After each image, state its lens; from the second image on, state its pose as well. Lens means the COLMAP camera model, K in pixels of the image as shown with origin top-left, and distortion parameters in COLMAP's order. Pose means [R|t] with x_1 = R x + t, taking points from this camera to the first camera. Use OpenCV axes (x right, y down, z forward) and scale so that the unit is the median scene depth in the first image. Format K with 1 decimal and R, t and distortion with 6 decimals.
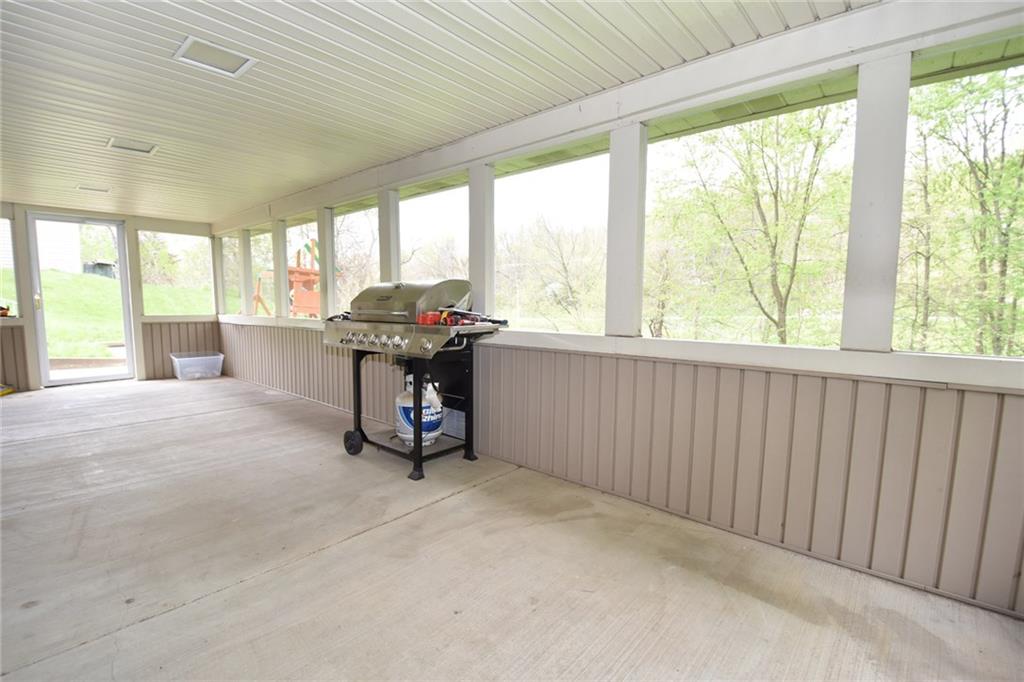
lens RADIAL K [[463.7, 0, 513.6], [0, 463.7, 337.8], [0, 0, 1]] dist [-0.005885, -0.004178]
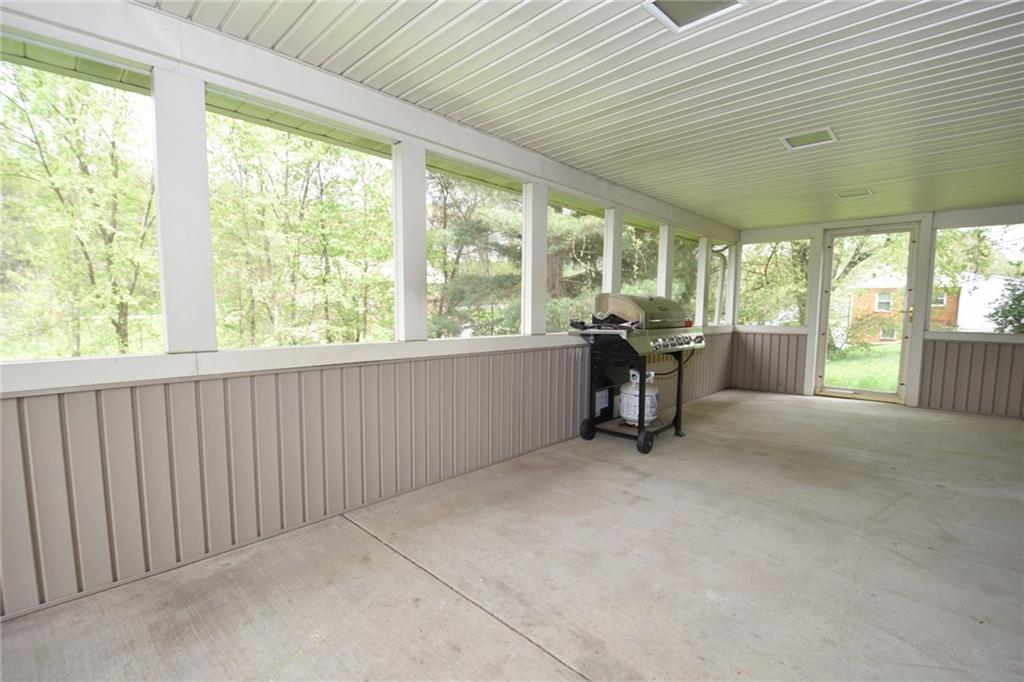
lens RADIAL K [[463.7, 0, 513.8], [0, 463.7, 350.9], [0, 0, 1]] dist [-0.005885, -0.004178]
pose [[0.034970, -0.108512, 0.993480, -0.275338], [0.083737, 0.990910, 0.105284, -0.025251], [-0.995874, 0.079510, 0.043738, 0.245596]]
